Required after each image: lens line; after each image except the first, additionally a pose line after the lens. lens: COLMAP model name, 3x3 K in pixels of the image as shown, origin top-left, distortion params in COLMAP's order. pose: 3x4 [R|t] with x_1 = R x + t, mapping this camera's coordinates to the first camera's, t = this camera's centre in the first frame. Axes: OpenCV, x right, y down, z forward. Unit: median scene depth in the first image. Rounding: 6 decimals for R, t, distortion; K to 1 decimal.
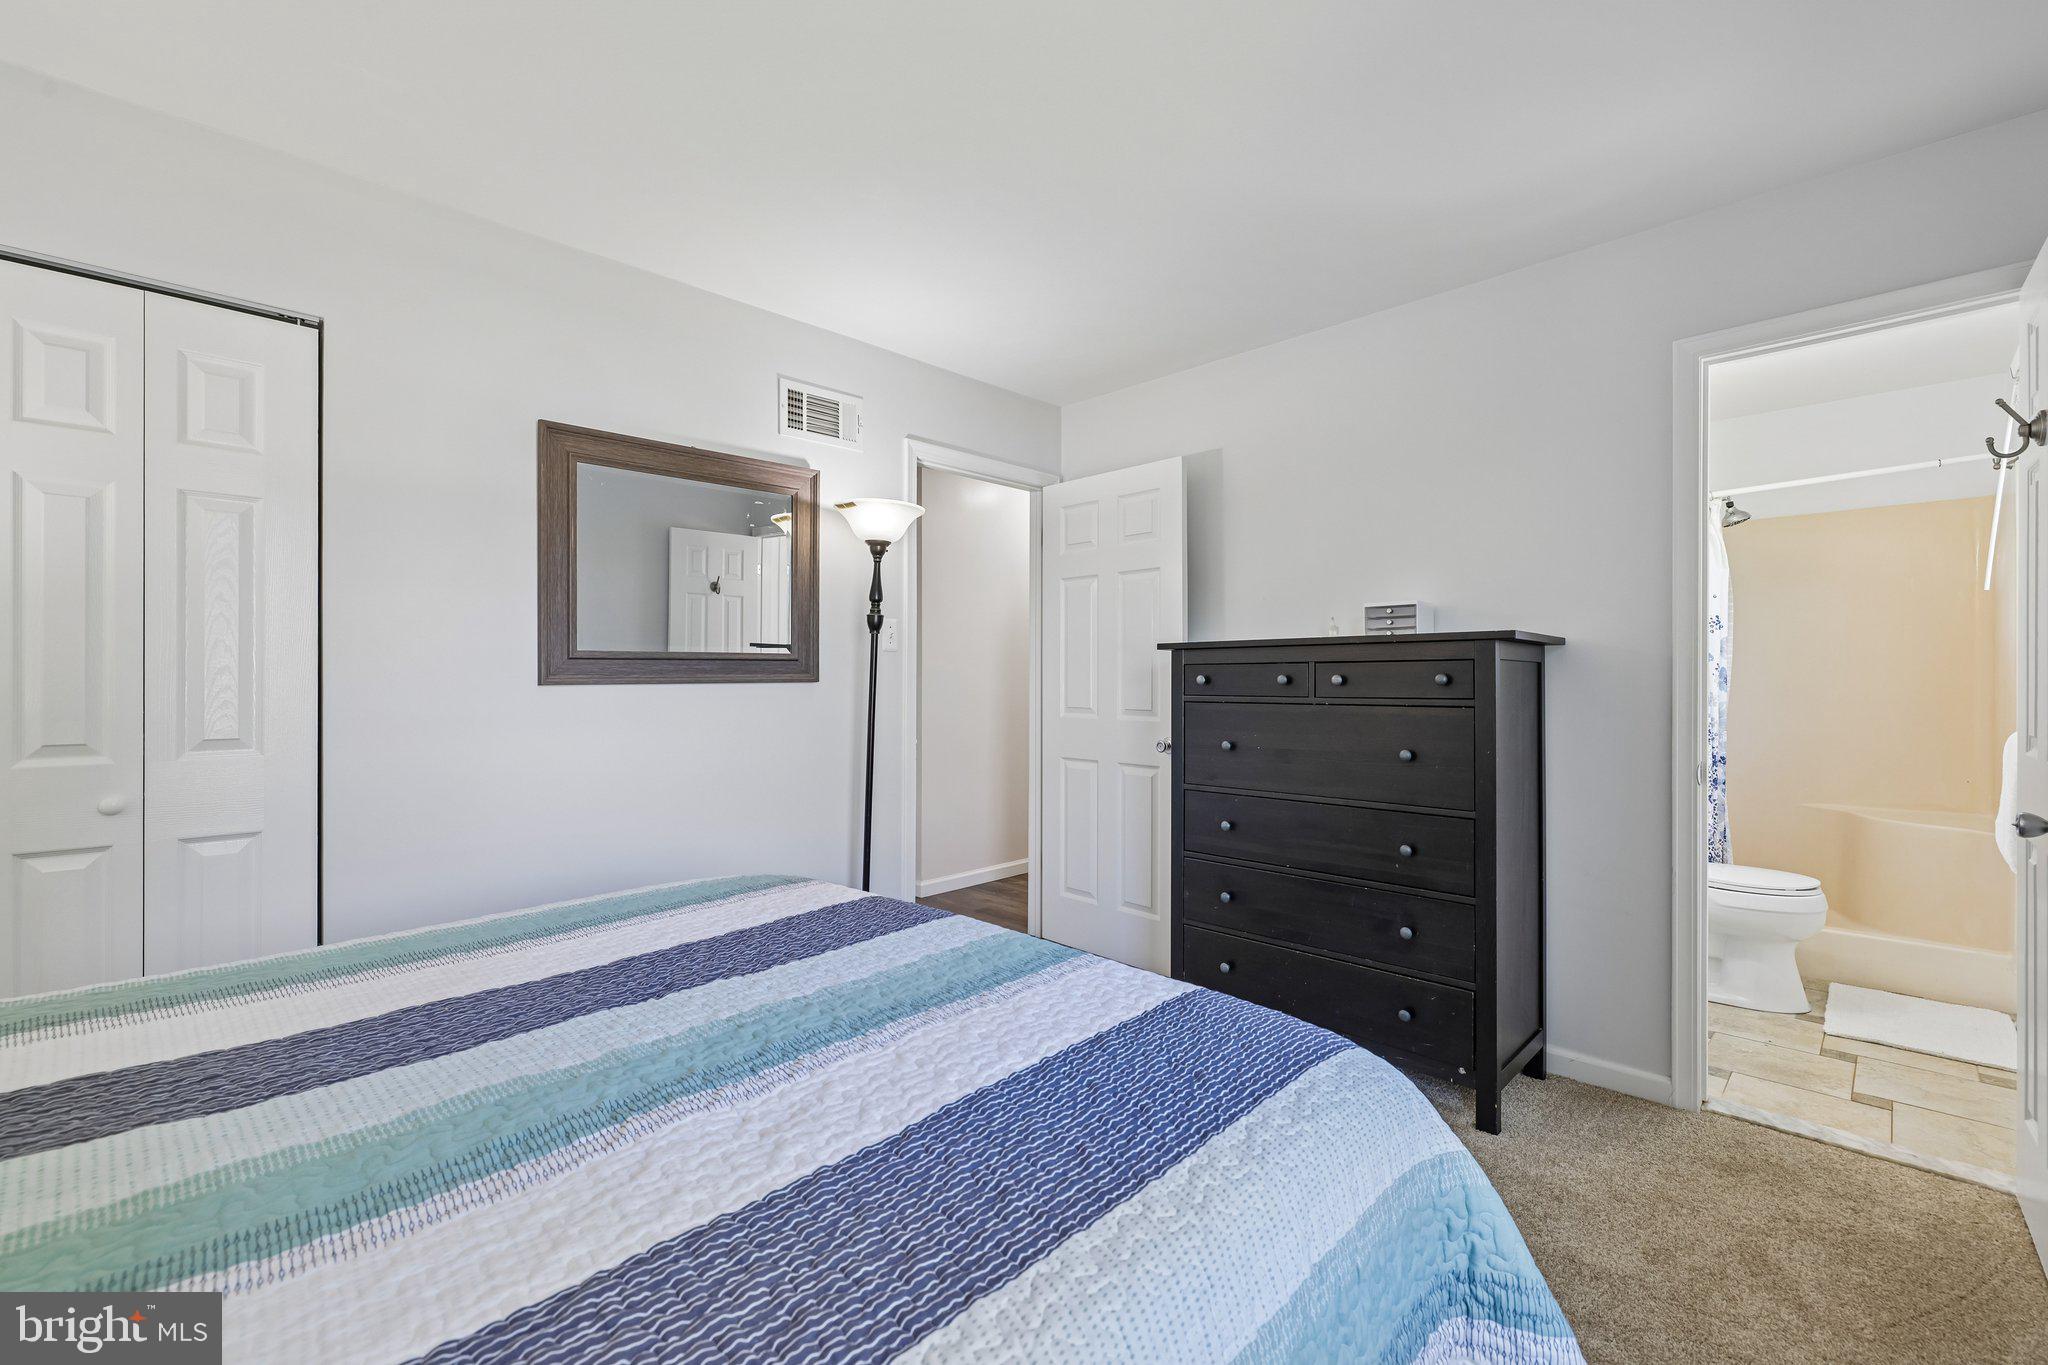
lens RADIAL K [[865.5, 0, 1024.9], [0, 865.5, 677.3], [0, 0, 1]] dist [-0.003758, 0.000586]
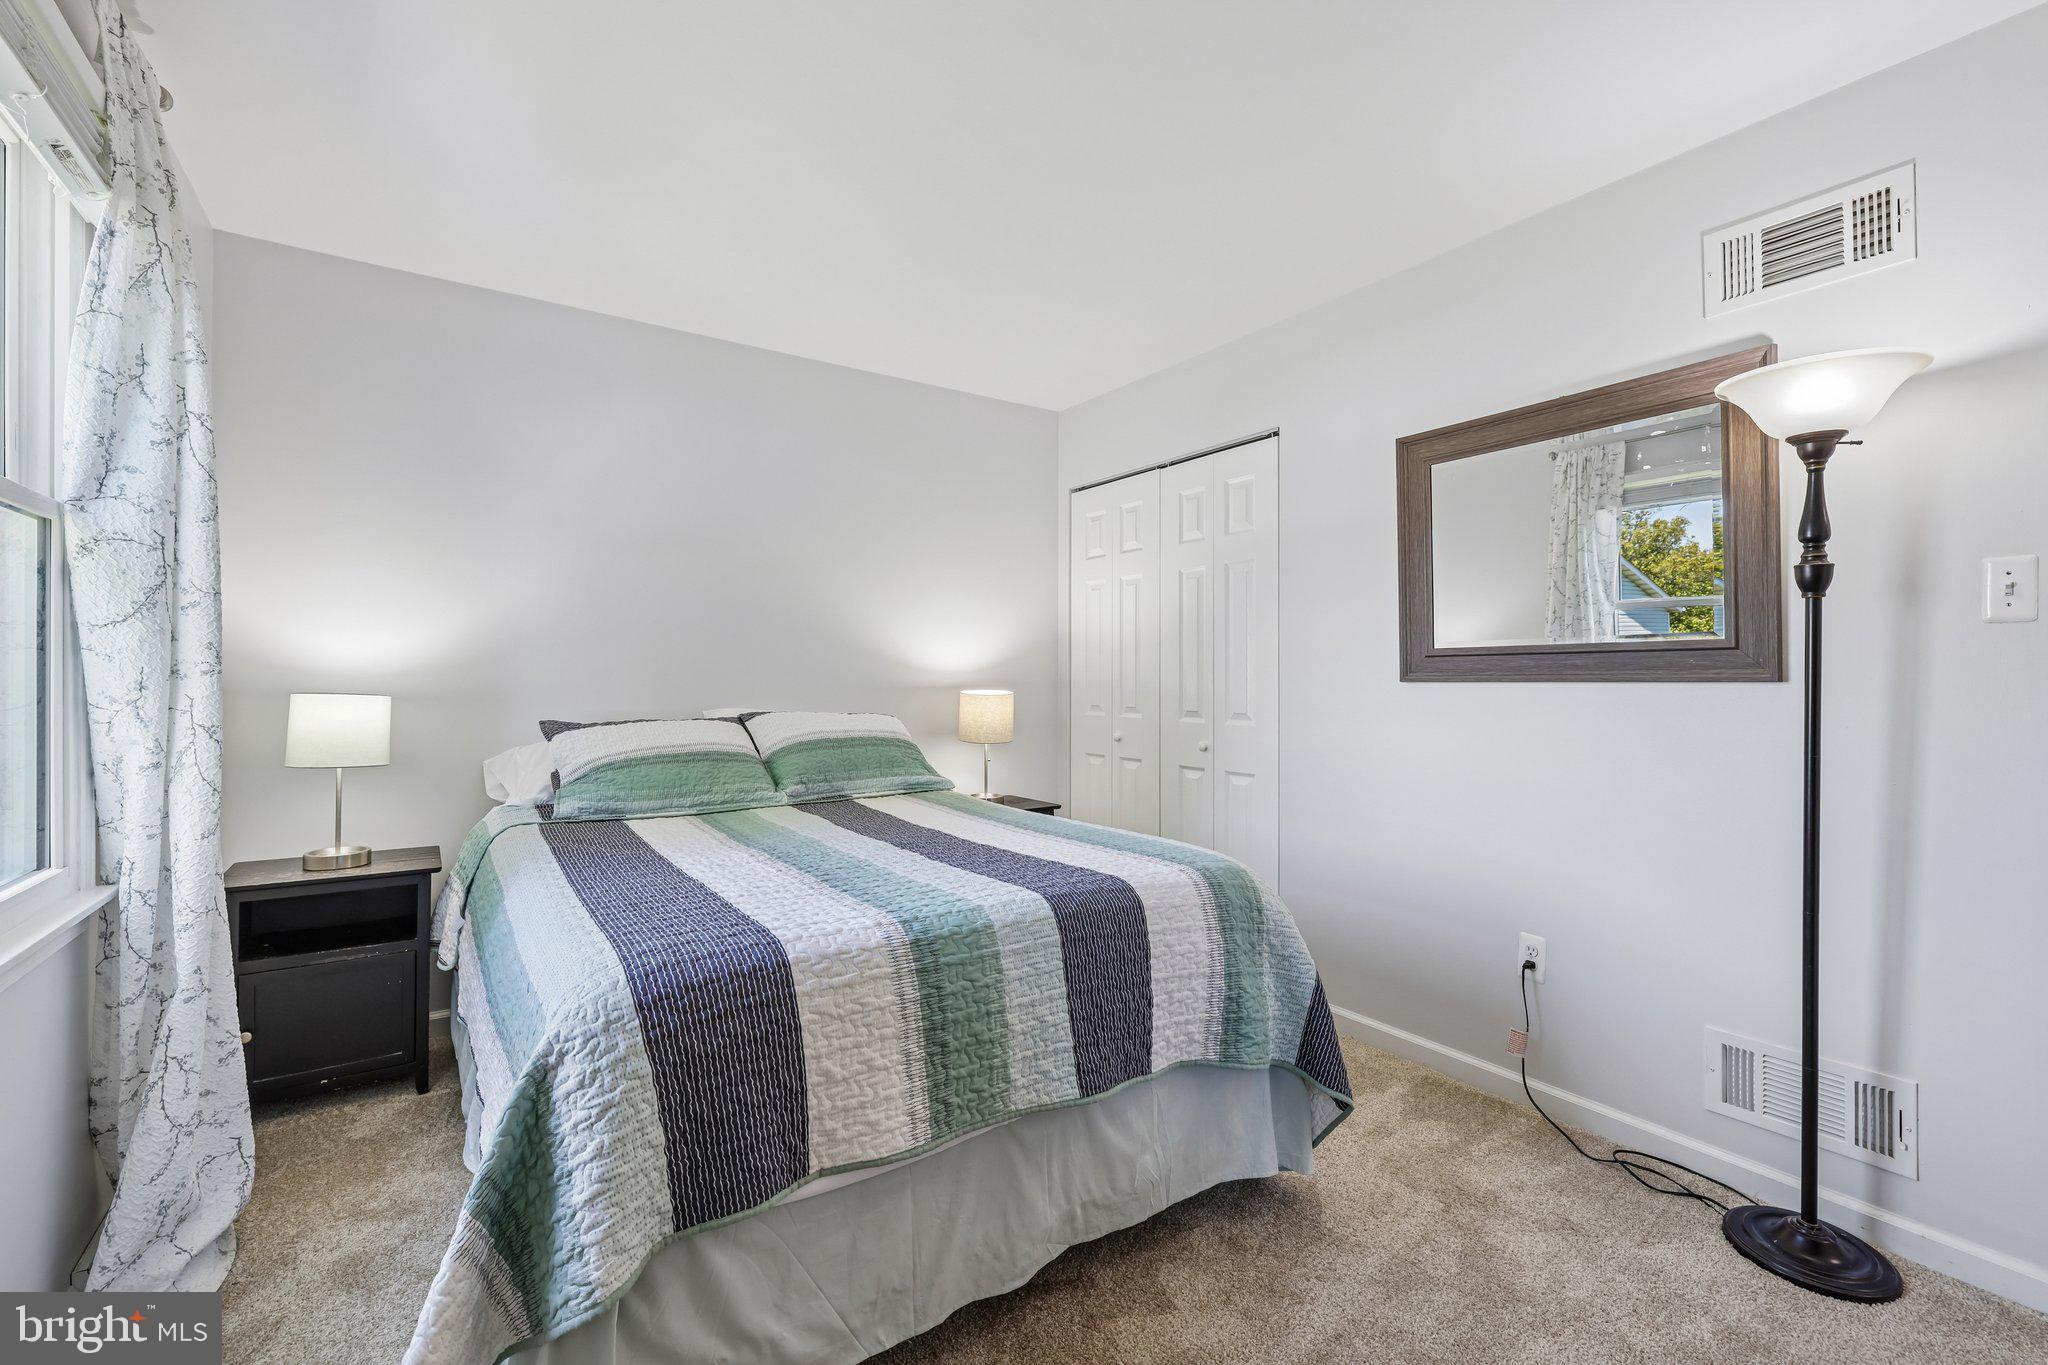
lens RADIAL K [[865.5, 0, 1025.5], [0, 865.5, 673.2], [0, 0, 1]] dist [-0.003758, 0.000586]
pose [[-0.193314, -0.004711, -0.981126, 0.580328], [-0.001790, 0.999989, -0.004449, 0.003617], [0.981135, 0.000897, -0.193321, 0.720484]]
